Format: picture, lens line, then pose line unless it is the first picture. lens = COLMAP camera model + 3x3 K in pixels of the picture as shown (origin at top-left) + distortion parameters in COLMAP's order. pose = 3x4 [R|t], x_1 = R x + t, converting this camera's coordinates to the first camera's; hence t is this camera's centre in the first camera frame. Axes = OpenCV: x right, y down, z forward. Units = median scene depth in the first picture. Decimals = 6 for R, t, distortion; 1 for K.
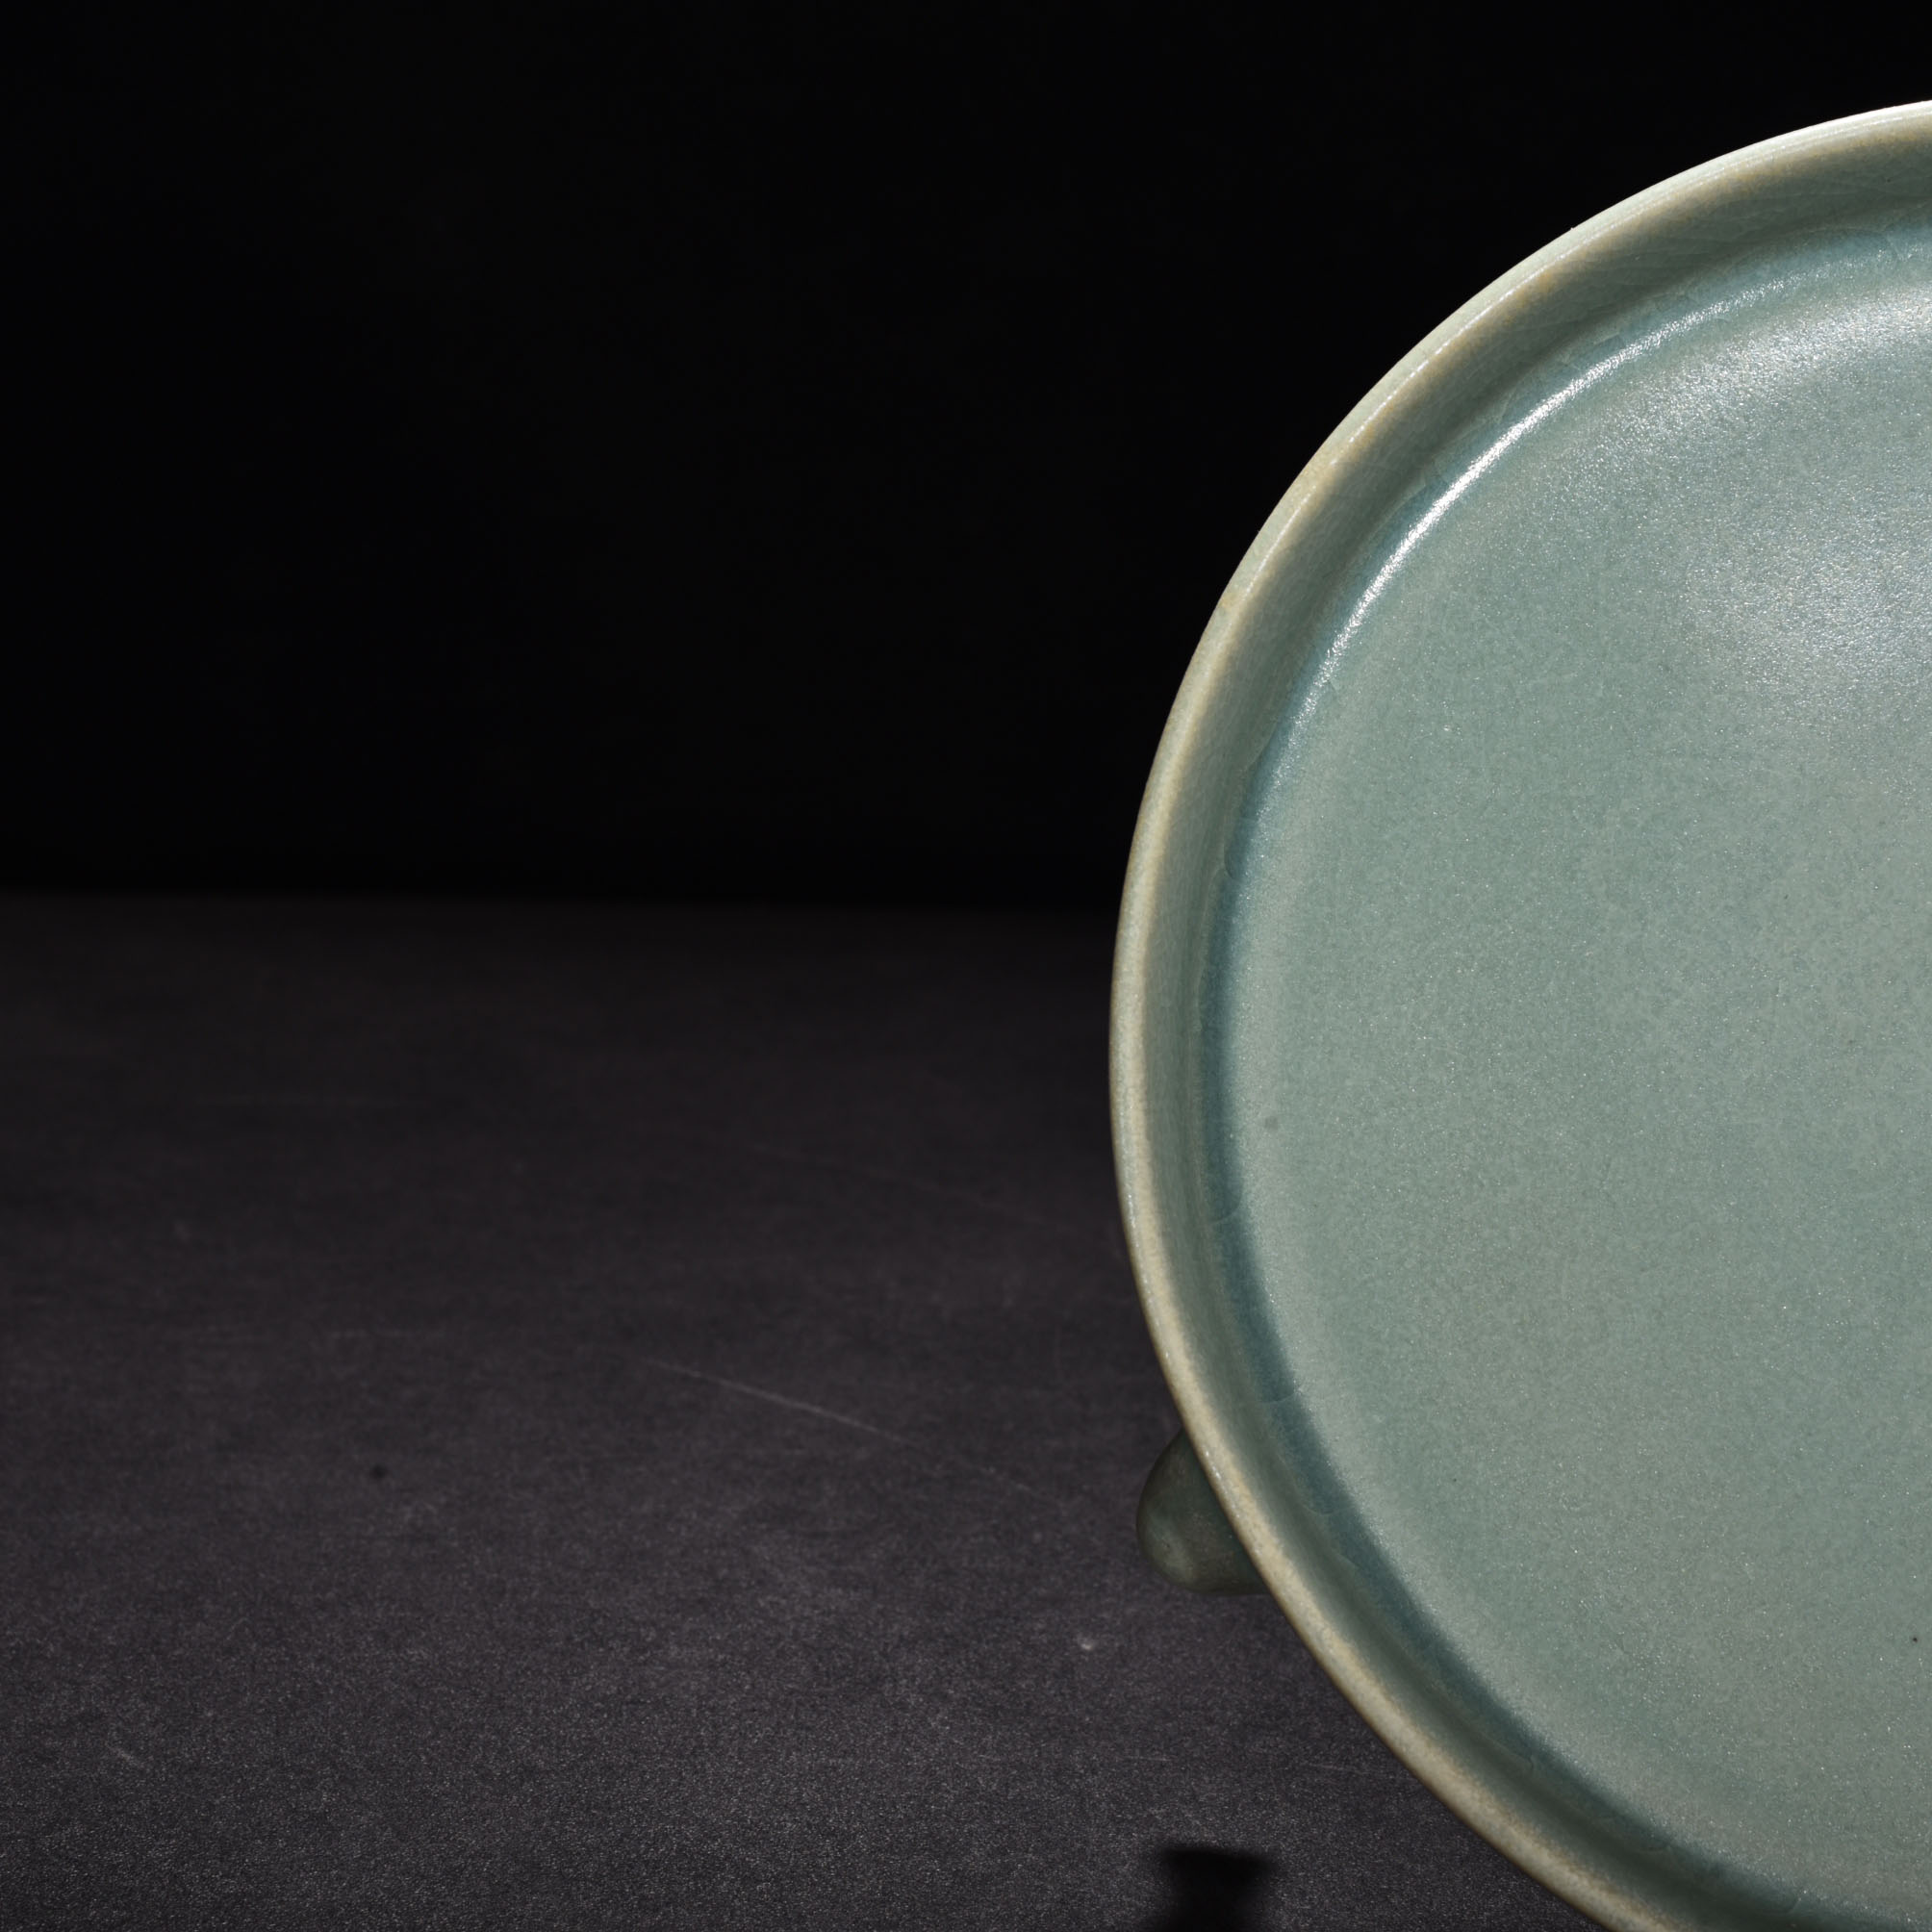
lens RADIAL K [[4403.1, 0, 966.0], [0, 4403.1, 966.0], [0, 0, 1]] dist [-0.188612, -0.138786]
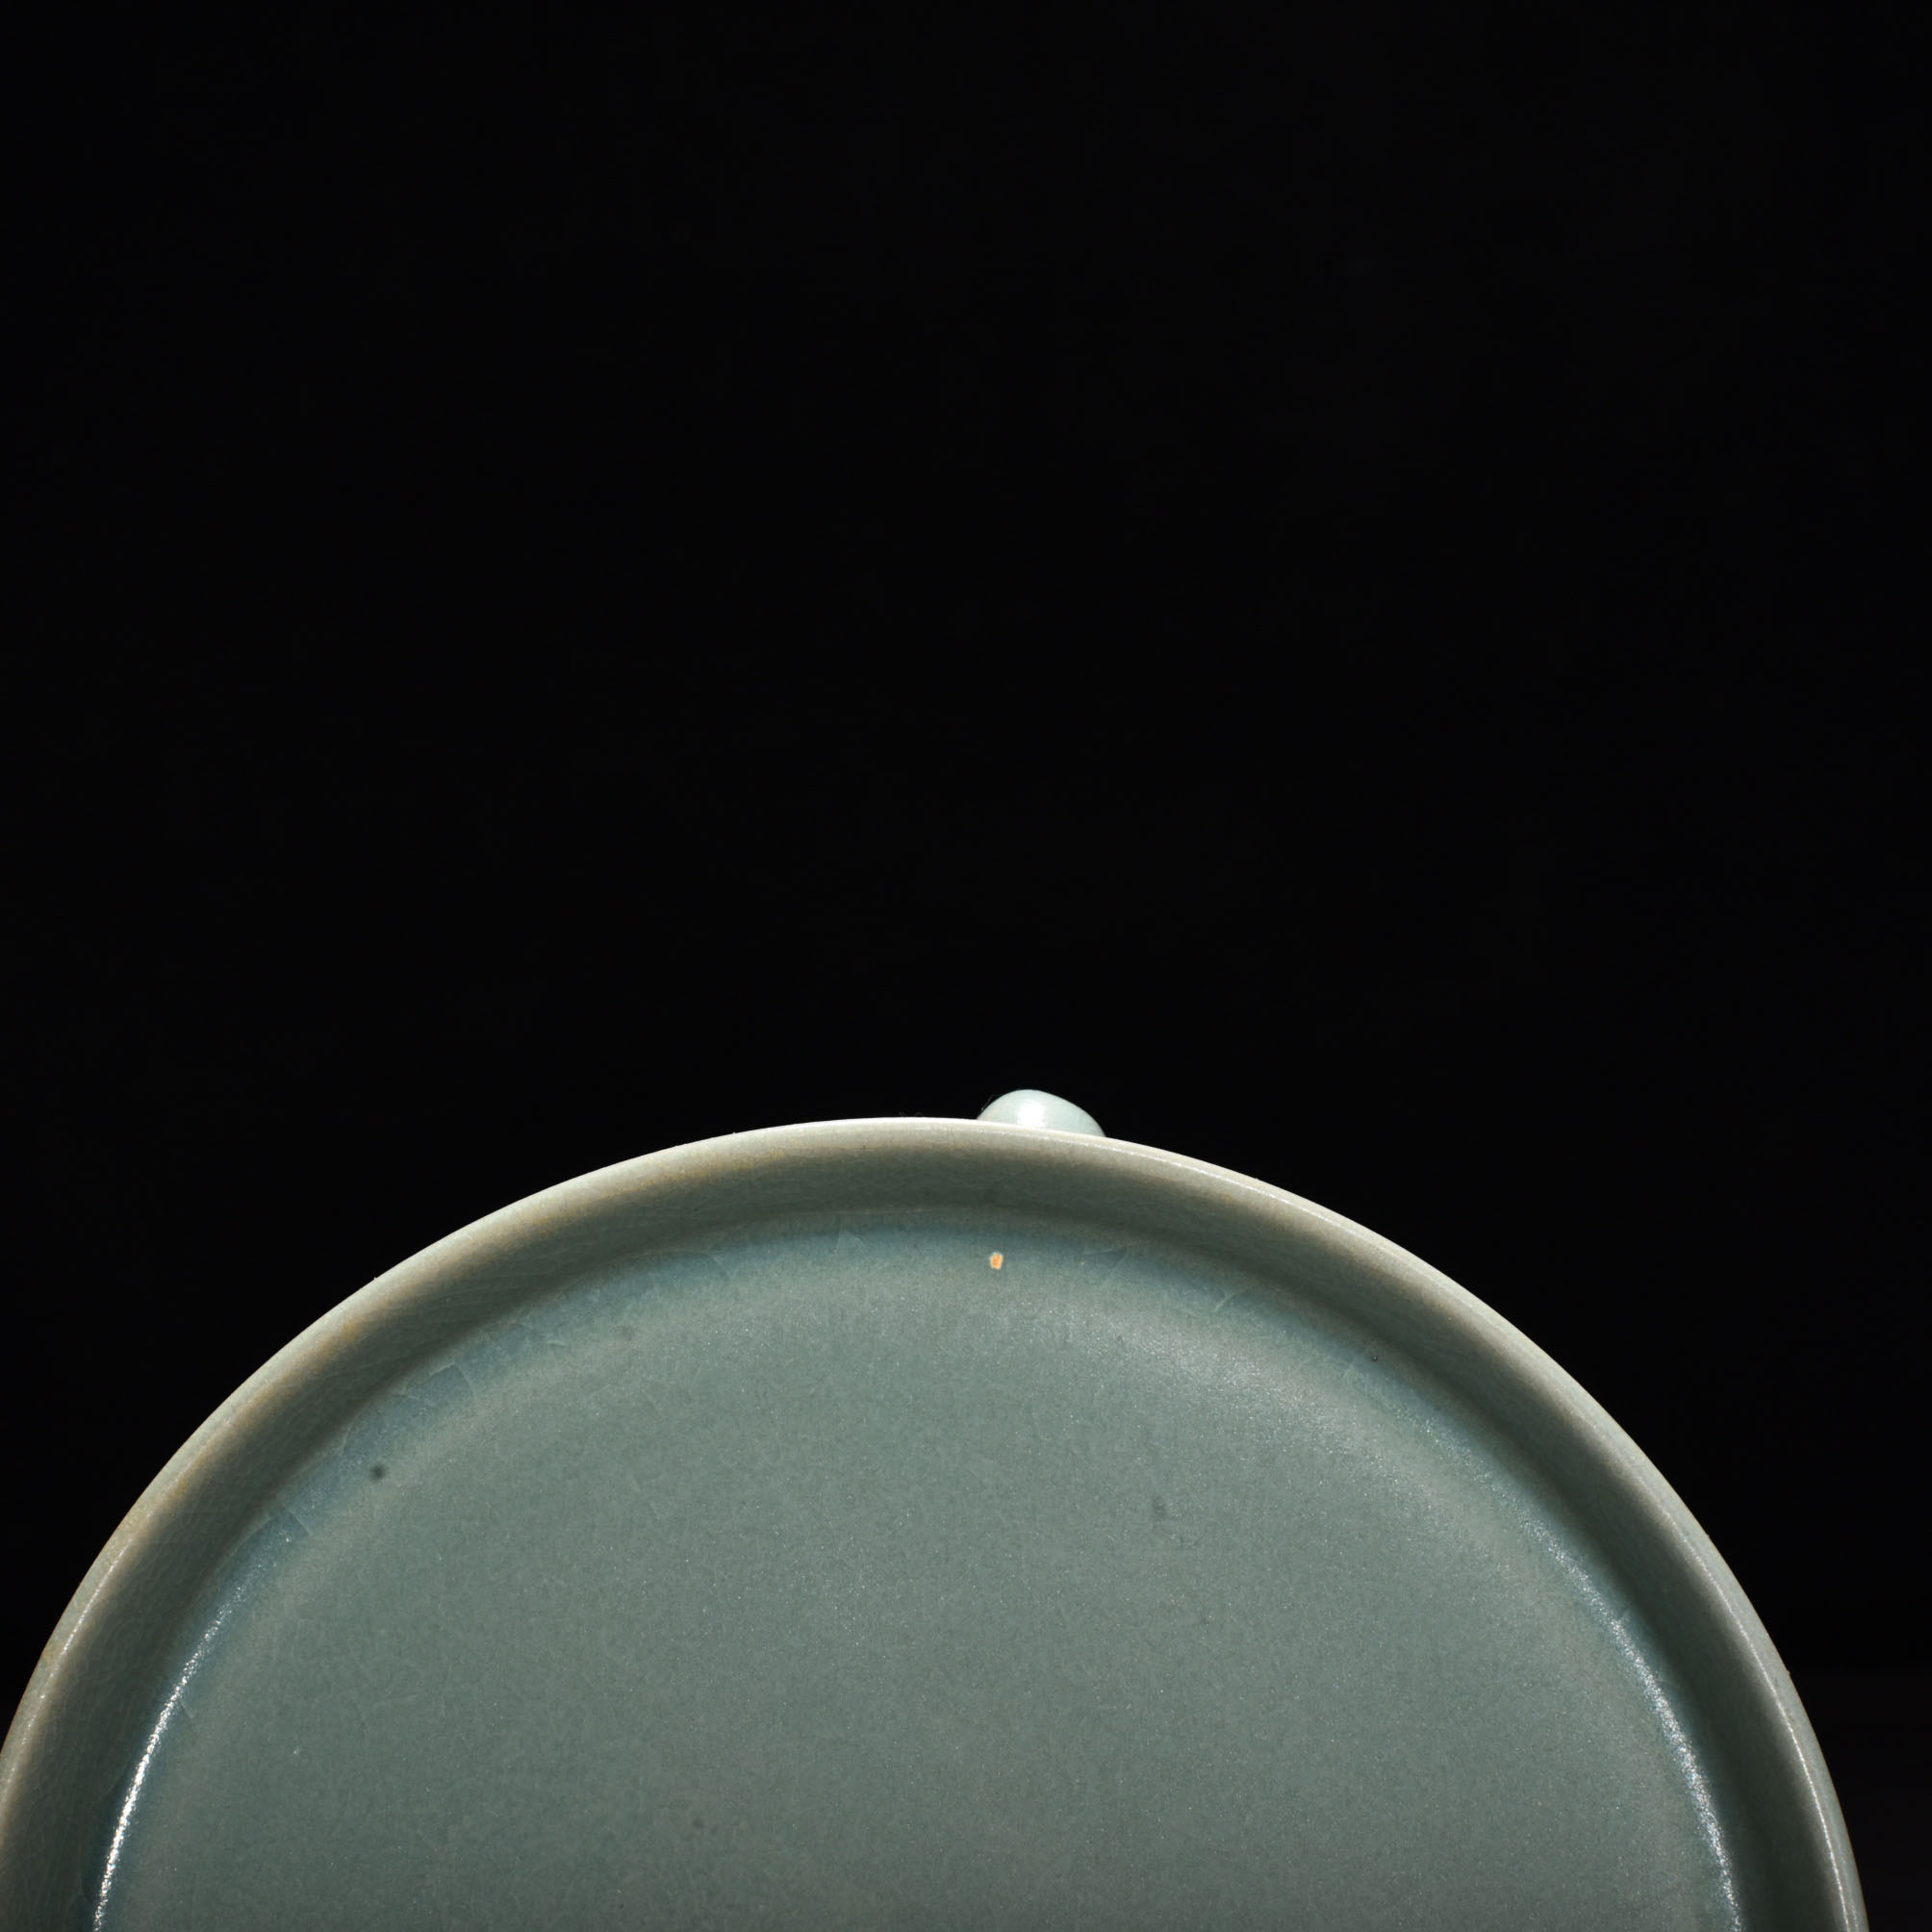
lens RADIAL K [[4403.1, 0, 966.0], [0, 4403.1, 966.0], [0, 0, 1]] dist [-0.188612, -0.138786]
pose [[0.998913, -0.038882, 0.025700, 0.251121], [0.041946, 0.990359, -0.132020, -0.096626], [-0.020319, 0.132955, 0.990914, -0.052615]]
